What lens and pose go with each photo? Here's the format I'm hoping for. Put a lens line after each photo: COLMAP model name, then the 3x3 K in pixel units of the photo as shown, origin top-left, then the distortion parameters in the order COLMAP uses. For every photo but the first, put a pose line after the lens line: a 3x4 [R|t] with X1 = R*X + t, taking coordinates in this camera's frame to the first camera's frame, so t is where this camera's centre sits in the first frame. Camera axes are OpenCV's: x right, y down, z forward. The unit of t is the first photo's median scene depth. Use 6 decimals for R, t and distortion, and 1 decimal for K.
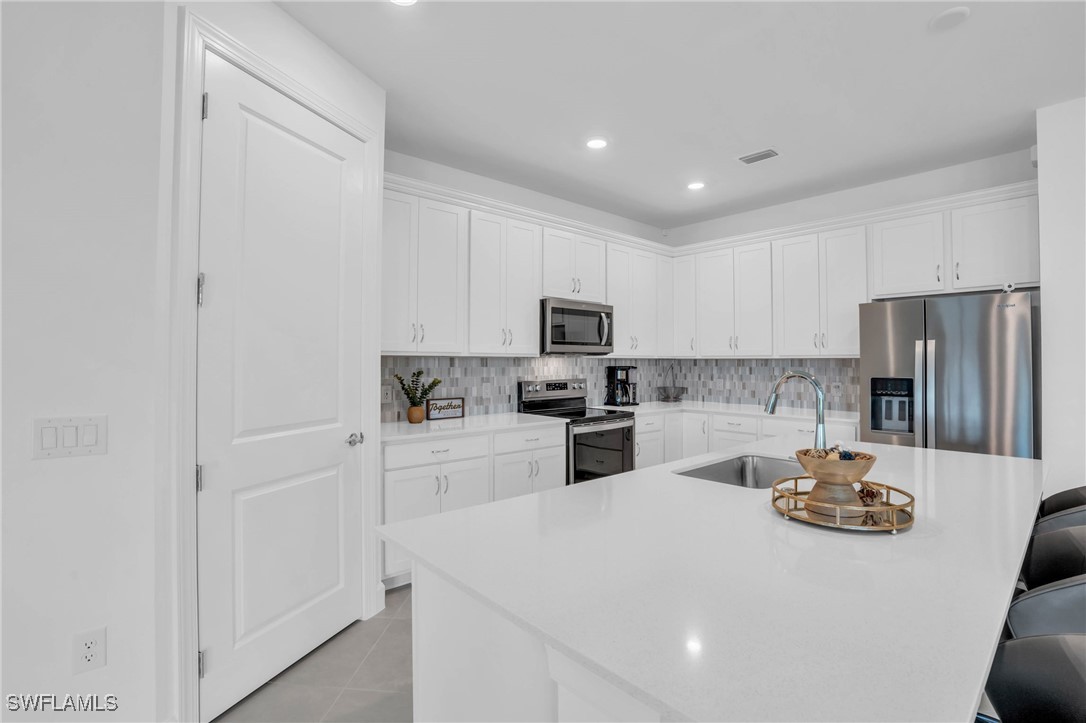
lens RADIAL K [[509.0, 0, 548.3], [0, 509.0, 364.7], [0, 0, 1]] dist [-0.045306, 0.013385]
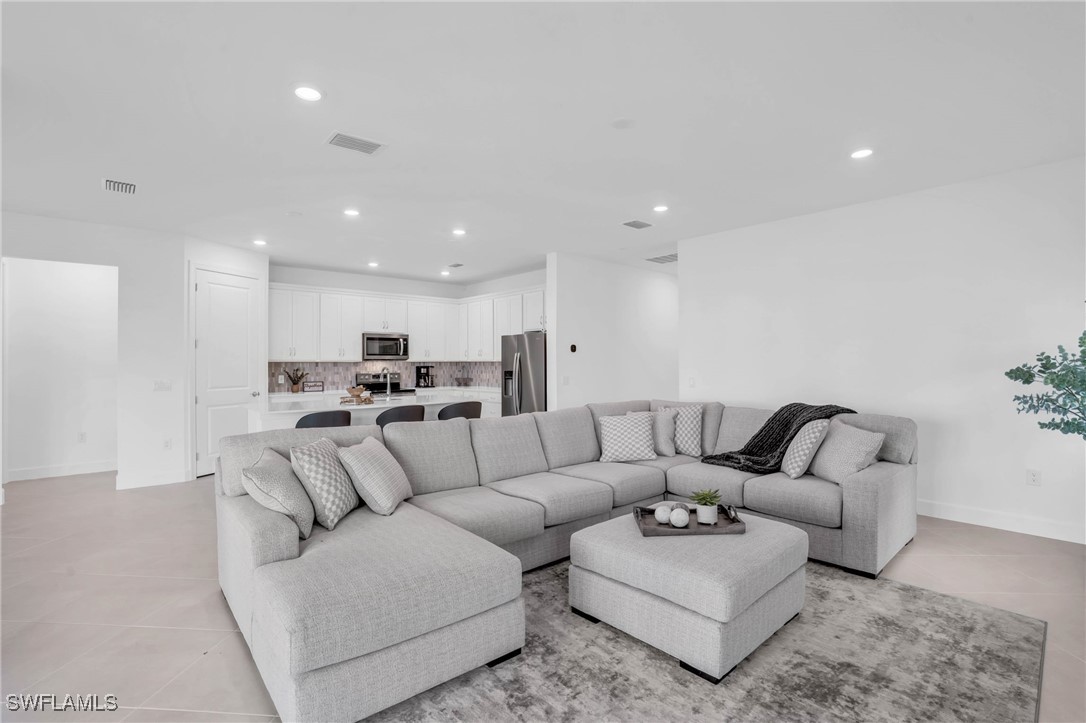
lens RADIAL K [[509.0, 0, 544.1], [0, 509.0, 369.6], [0, 0, 1]] dist [-0.045306, 0.013385]
pose [[0.999977, -0.006574, -0.001353, 0.695300], [0.006582, 0.999961, 0.005929, 0.009354], [0.001314, -0.005938, 0.999982, -0.996800]]
